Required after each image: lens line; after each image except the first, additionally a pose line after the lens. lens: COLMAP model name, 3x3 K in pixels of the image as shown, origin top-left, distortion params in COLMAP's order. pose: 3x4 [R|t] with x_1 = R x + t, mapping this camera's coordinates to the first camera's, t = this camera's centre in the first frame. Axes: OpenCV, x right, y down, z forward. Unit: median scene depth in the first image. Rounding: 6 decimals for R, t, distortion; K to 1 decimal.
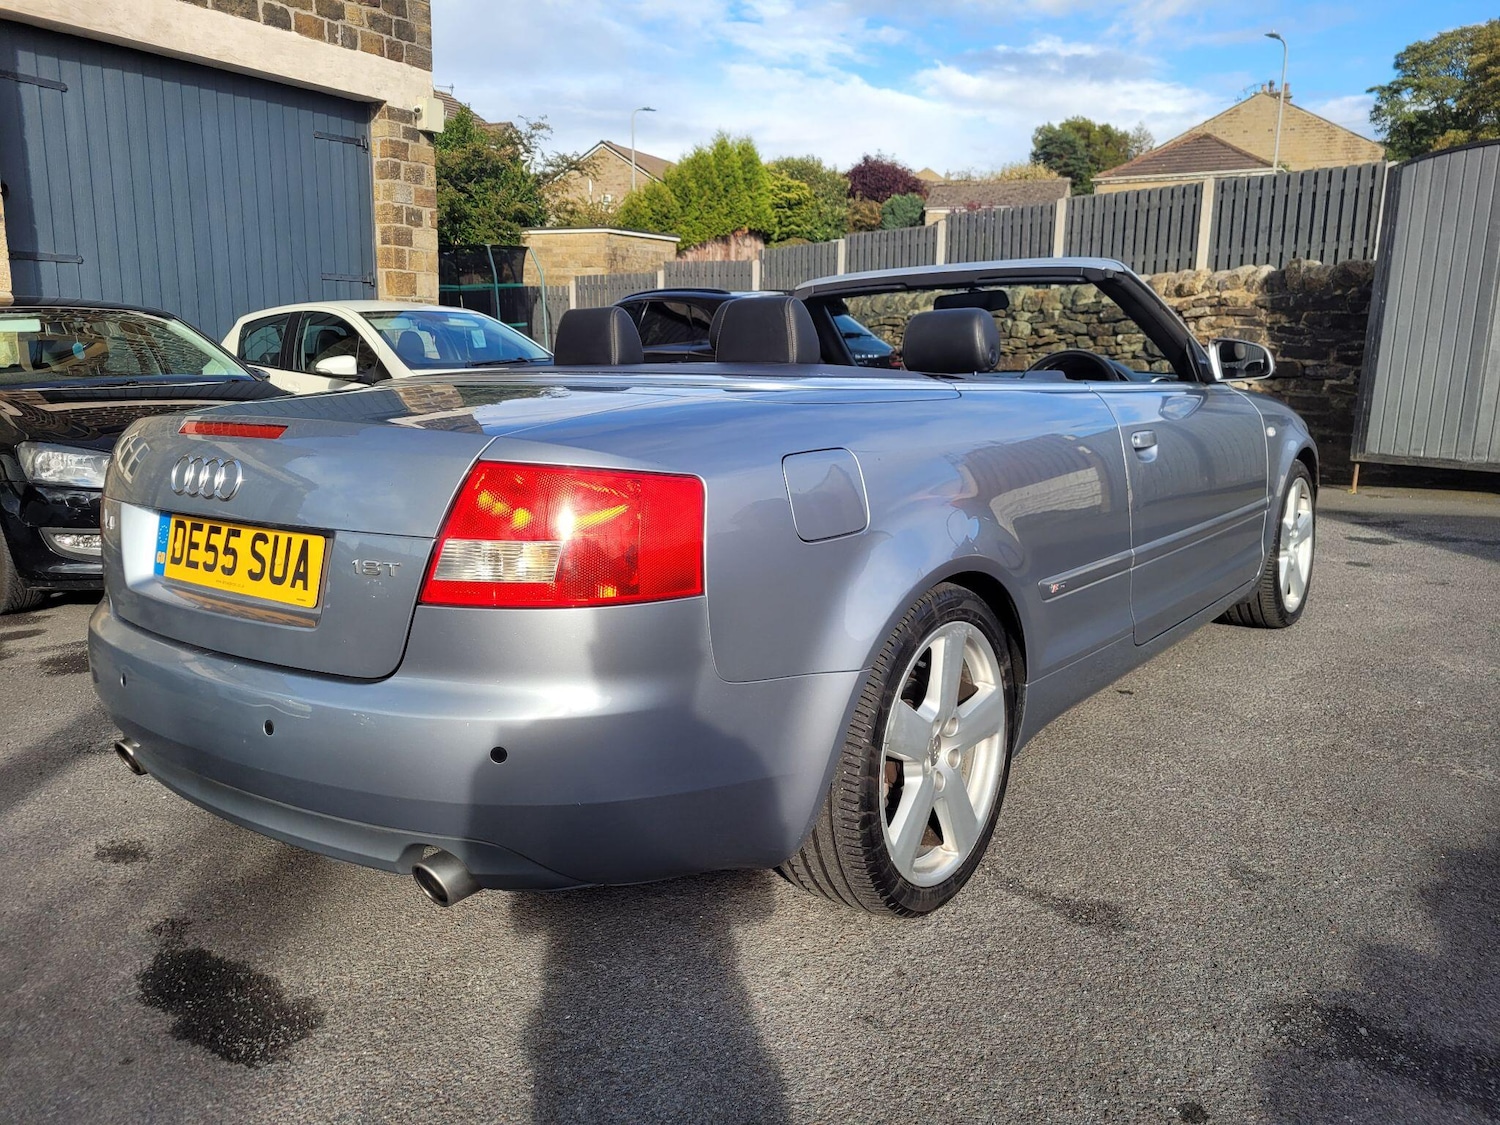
lens RADIAL K [[1142.8, 0, 756.3], [0, 1142.8, 569.9], [0, 0, 1]] dist [0.059622, -0.048098]
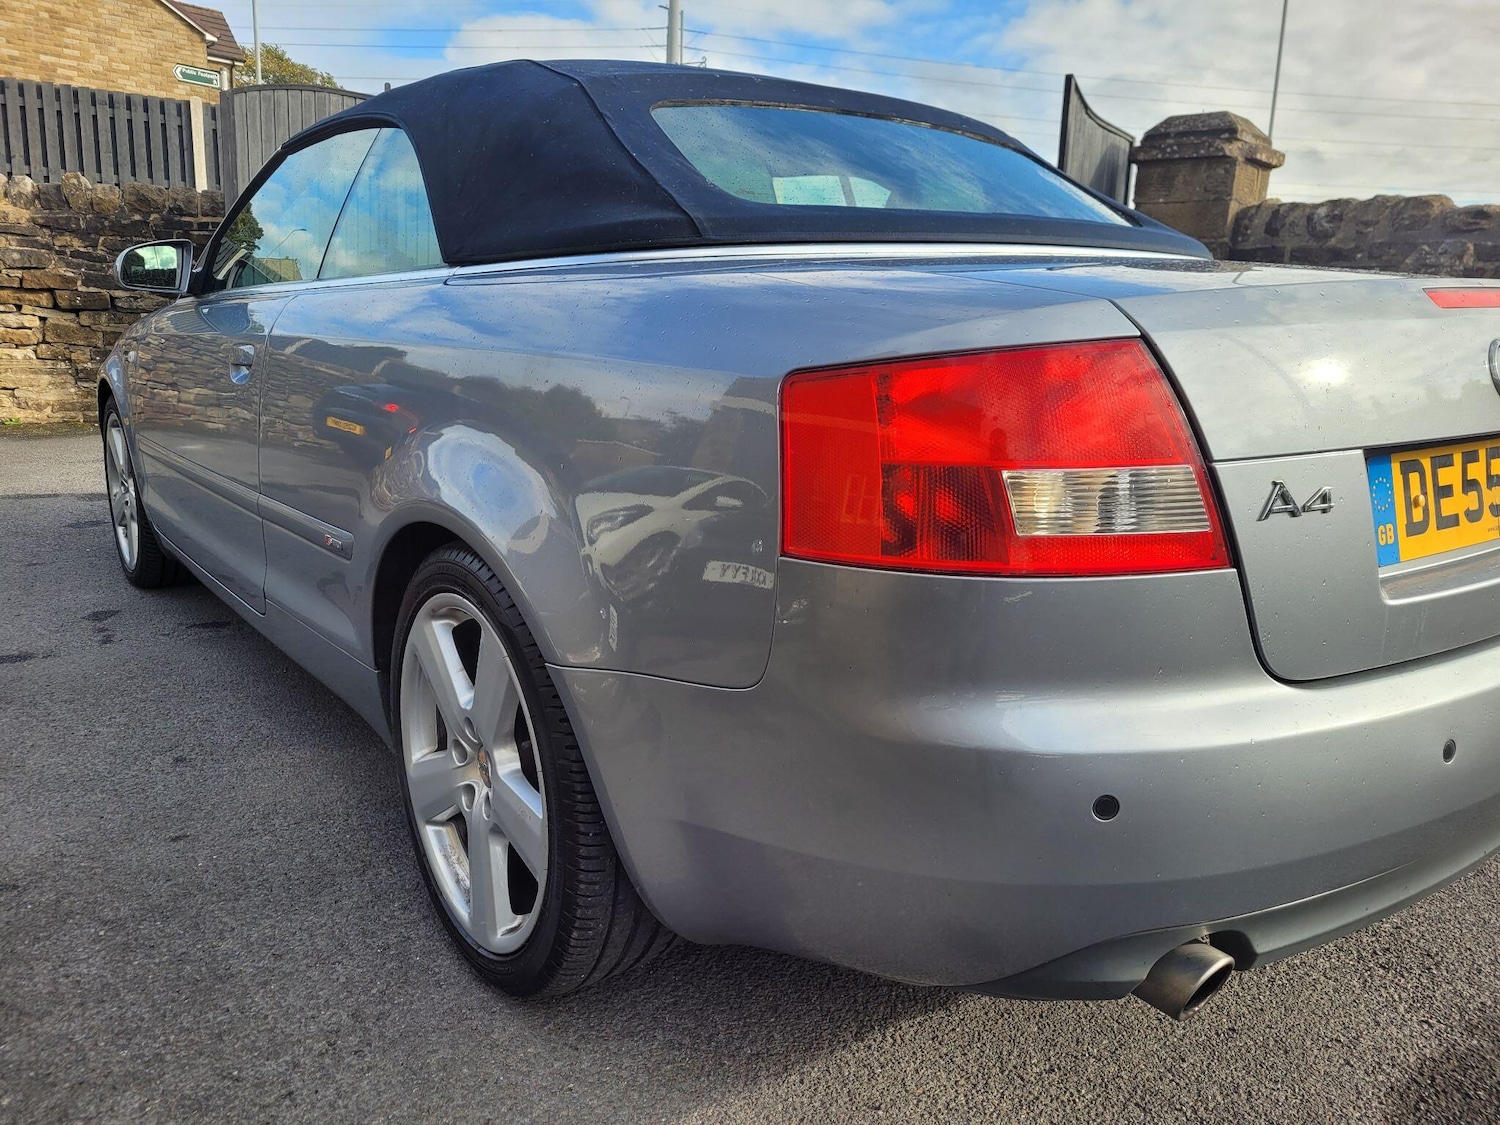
lens RADIAL K [[1142.8, 0, 756.3], [0, 1142.8, 569.9], [0, 0, 1]] dist [0.059622, -0.048098]
pose [[0.265551, -0.202798, 0.942526, -0.291163], [0.165080, 0.972753, 0.162791, -0.035139], [-0.949859, 0.112363, 0.291793, 0.289963]]
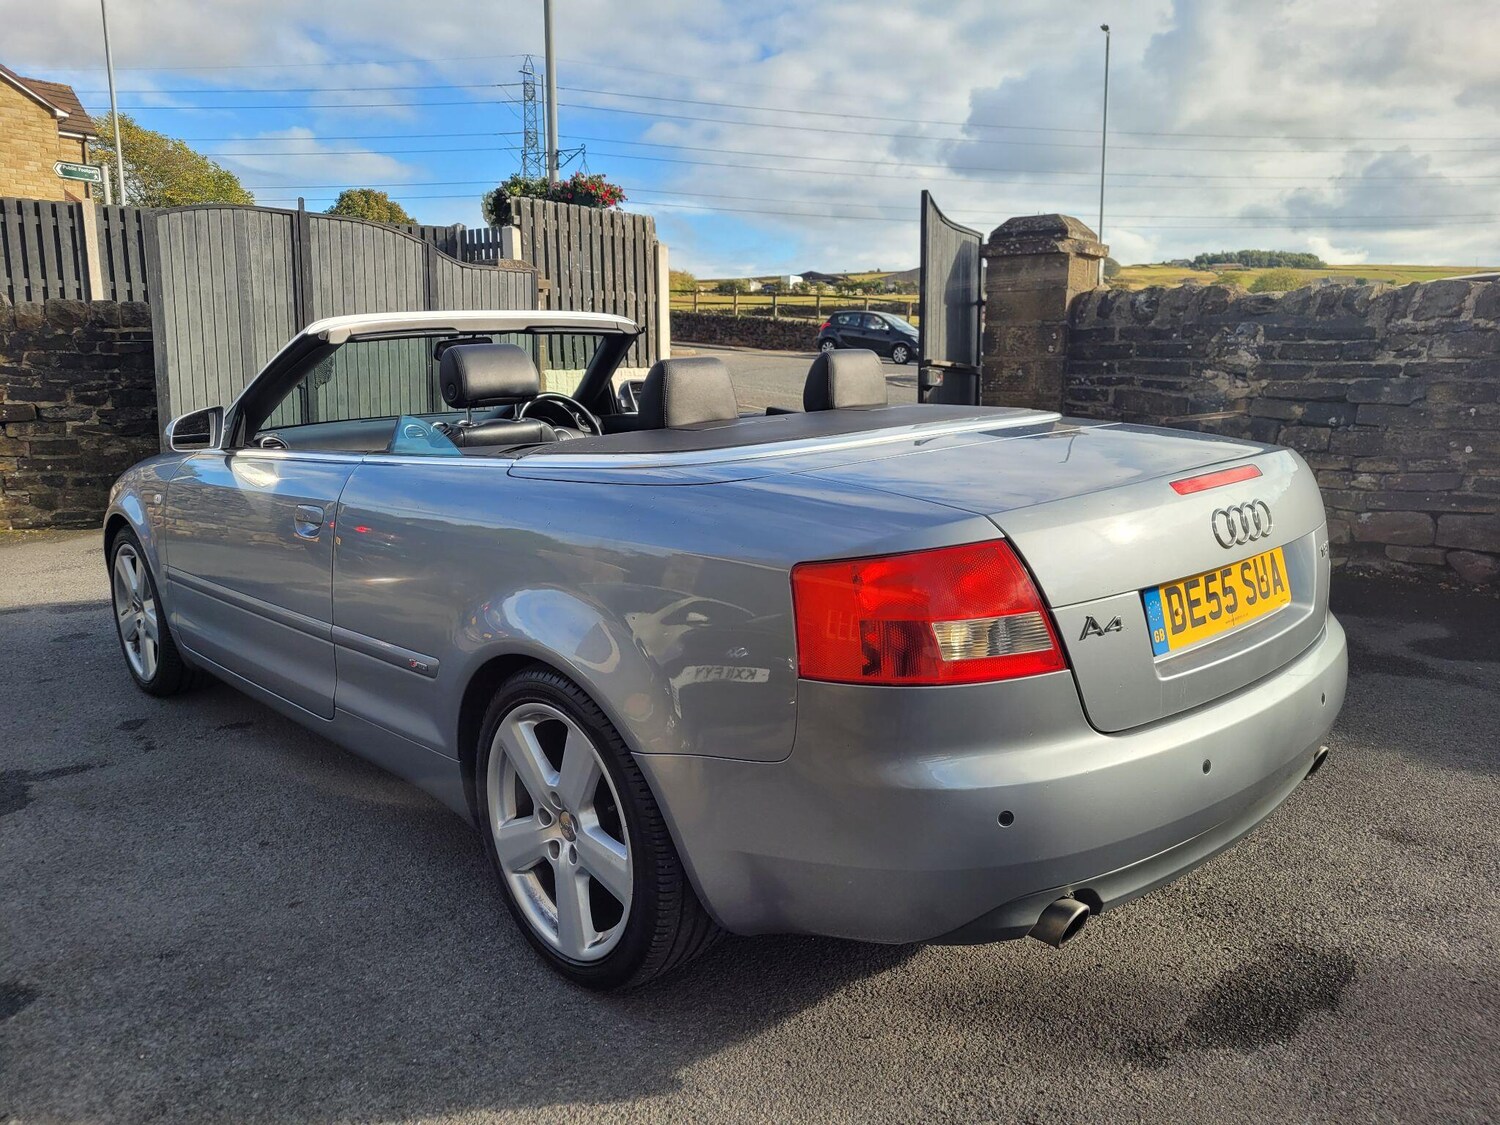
lens RADIAL K [[1141.1, 0, 750.0], [0, 1141.1, 562.5], [0, 0, 1]] dist [0.058510, -0.044502]
pose [[0.162985, -0.177785, 0.970478, -0.371029], [0.211266, 0.967105, 0.141686, -0.068073], [-0.963744, 0.181936, 0.195184, 0.288888]]
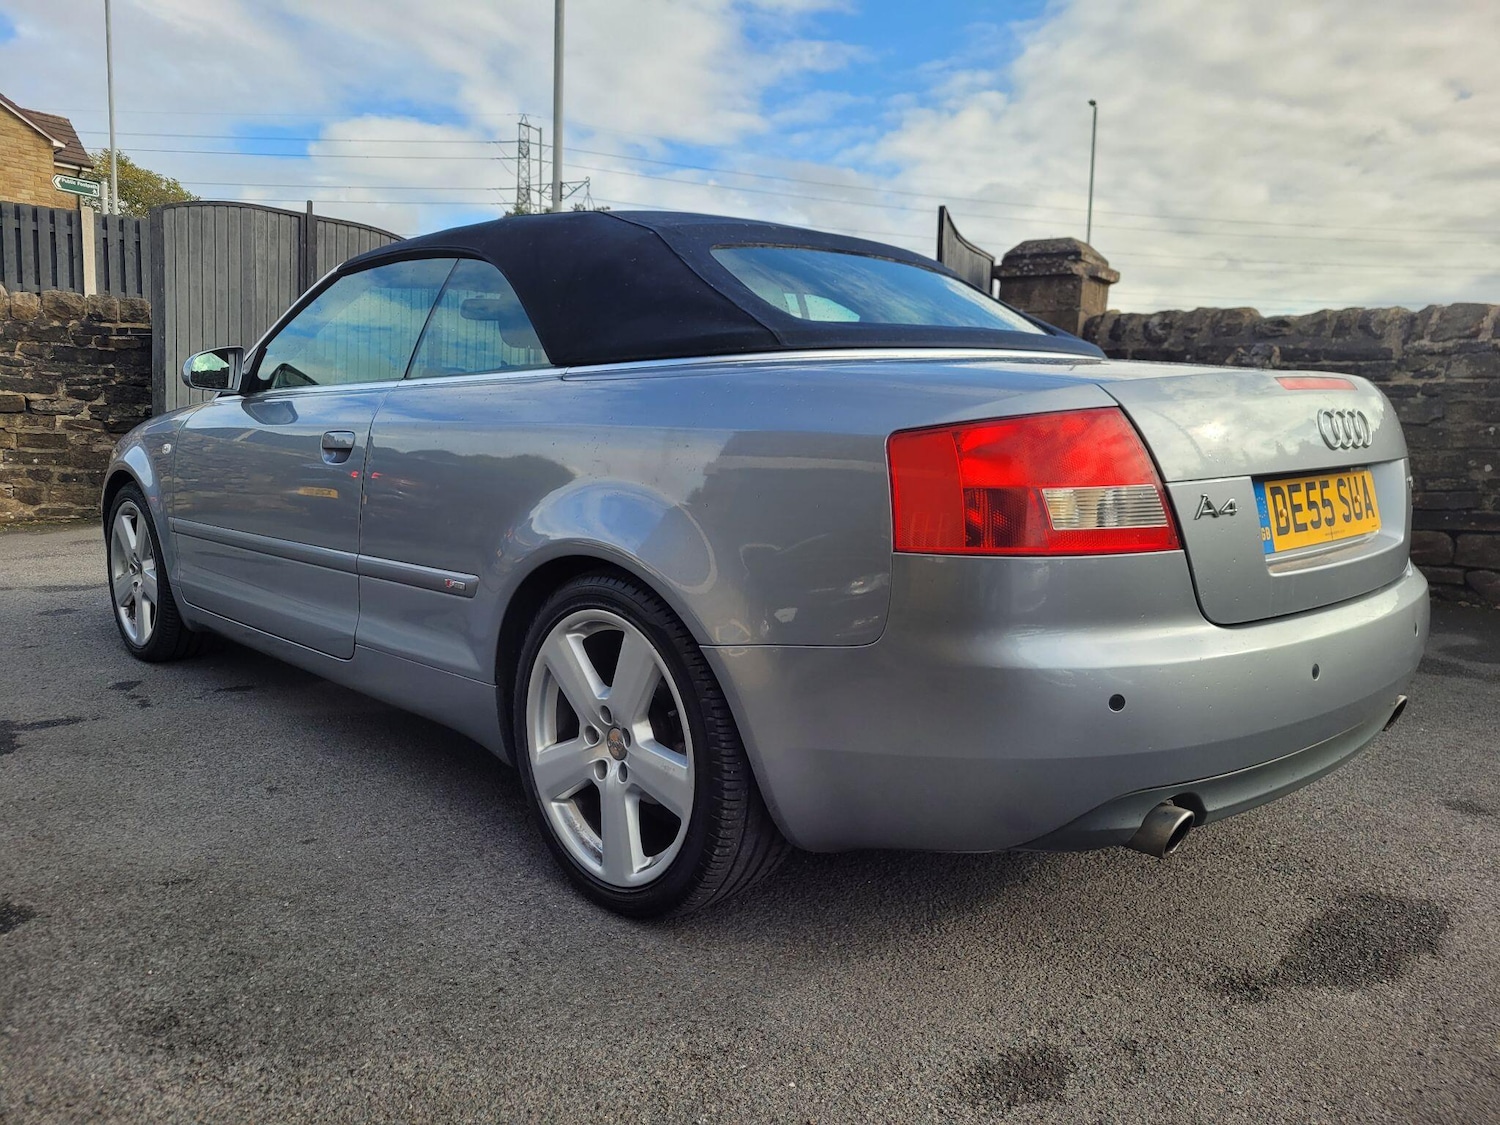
lens RADIAL K [[1144.6, 0, 753.8], [0, 1144.6, 556.8], [0, 0, 1]] dist [0.055640, -0.041138]
pose [[0.144652, -0.117809, 0.982444, -0.366525], [0.179480, 0.979540, 0.091034, -0.036468], [-0.973069, 0.163161, 0.162837, 0.317422]]
